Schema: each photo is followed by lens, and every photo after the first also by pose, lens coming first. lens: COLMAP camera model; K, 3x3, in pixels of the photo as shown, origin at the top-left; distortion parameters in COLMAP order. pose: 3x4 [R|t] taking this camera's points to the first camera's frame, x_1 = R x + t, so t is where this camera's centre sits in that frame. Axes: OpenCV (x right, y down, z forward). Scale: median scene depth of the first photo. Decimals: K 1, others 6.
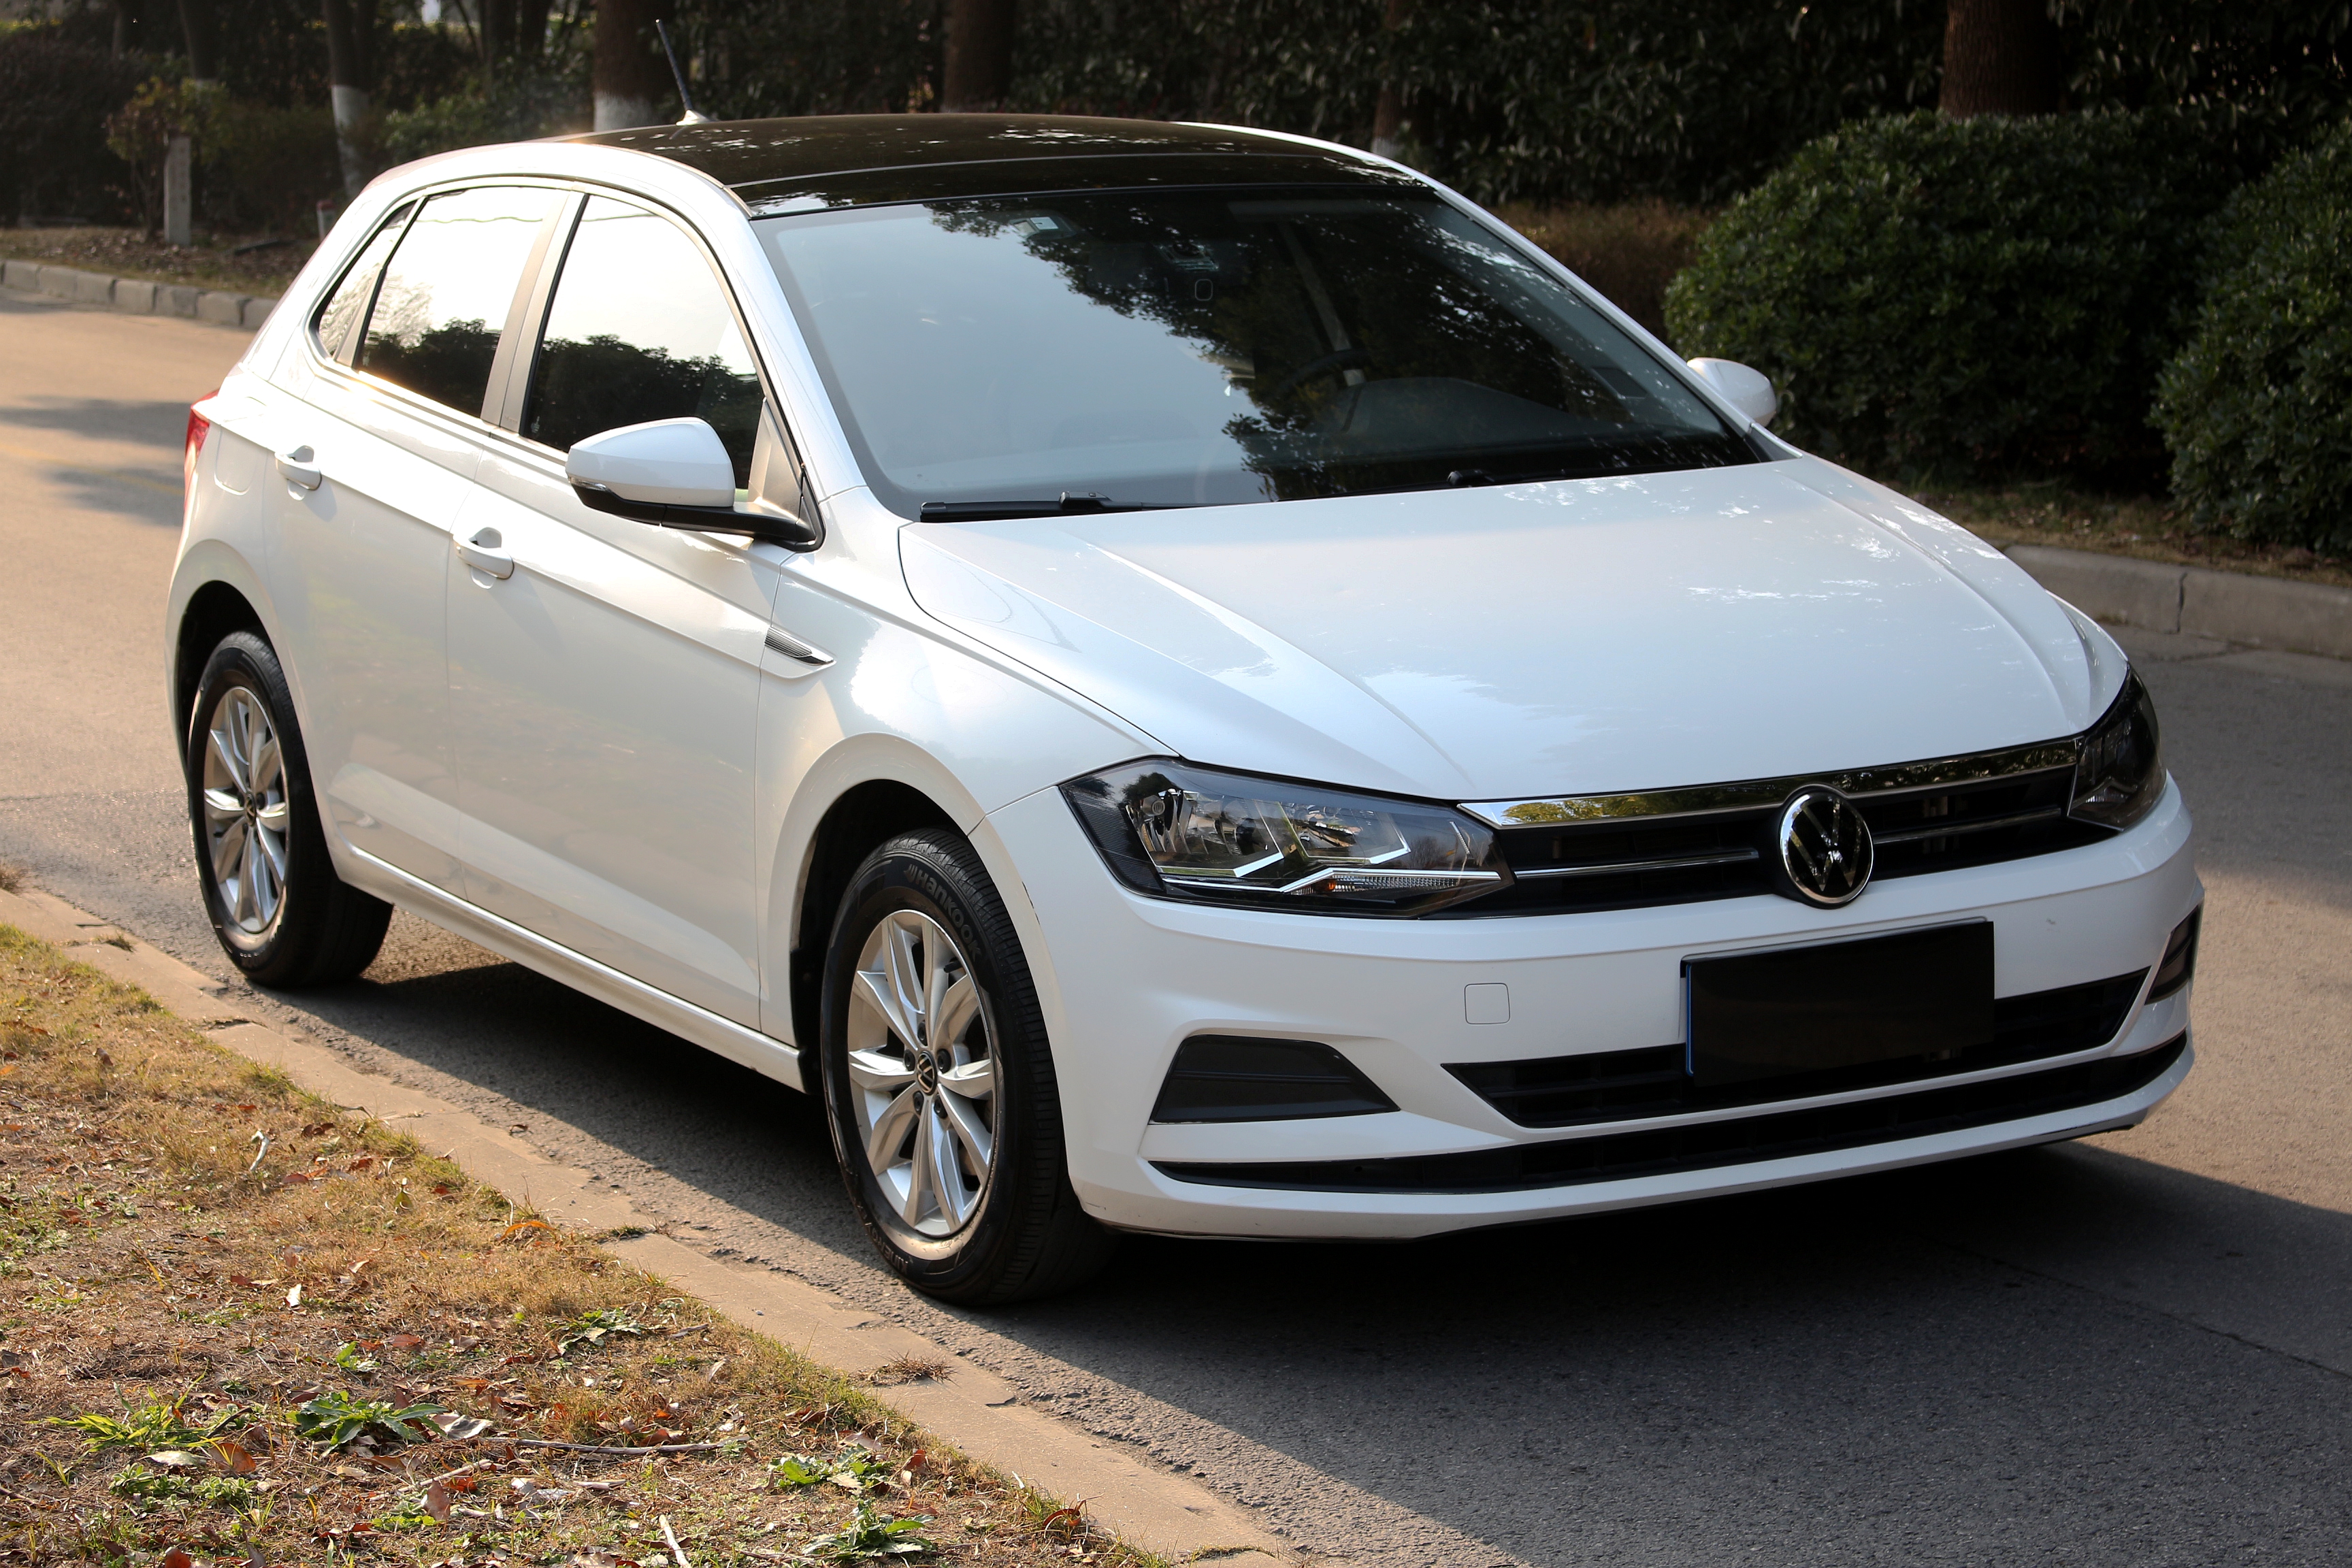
lens RADIAL K [[5516.9, 0, 1177.5], [0, 5516.9, 781.6], [0, 0, 1]] dist [0.354564, 0.000000]
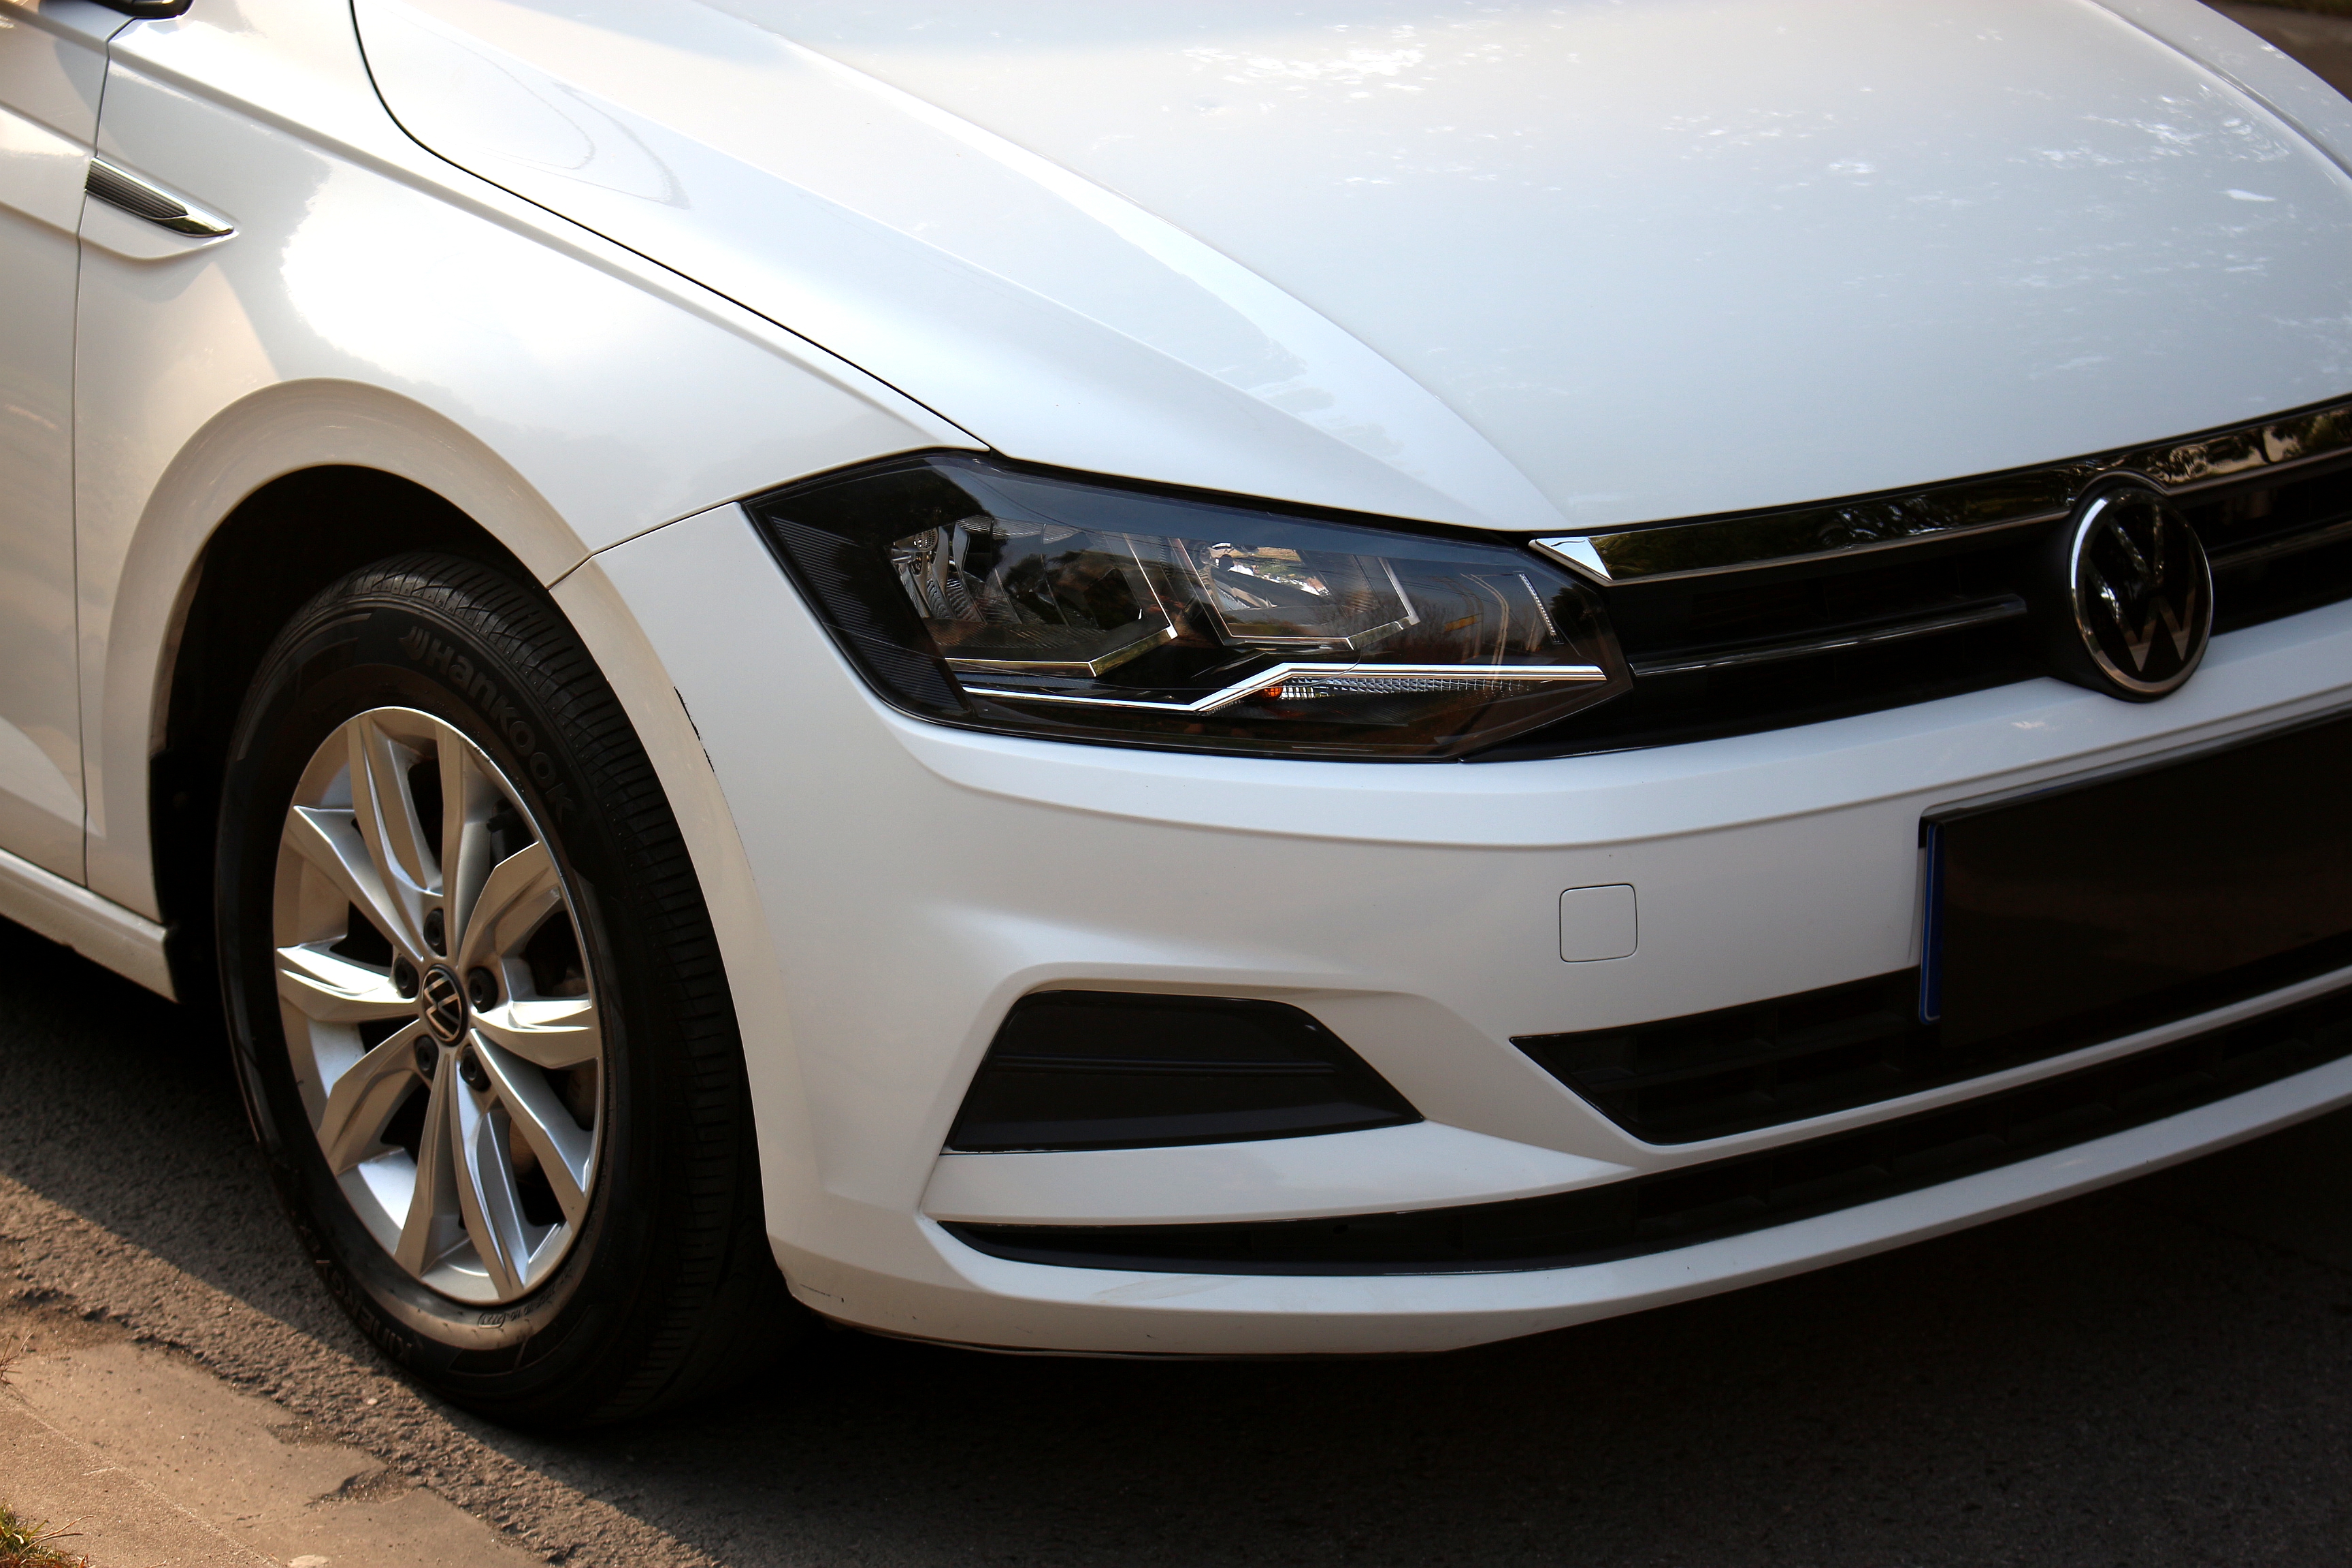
lens RADIAL K [[5869.3, 0, 1171.7], [0, 5869.3, 789.3], [0, 0, 1]] dist [0.170167, 0.000000]
pose [[0.984481, -0.024495, 0.173774, -0.075455], [0.003893, 0.993016, 0.117919, -0.036067], [-0.175448, -0.115413, 0.977700, 0.430827]]
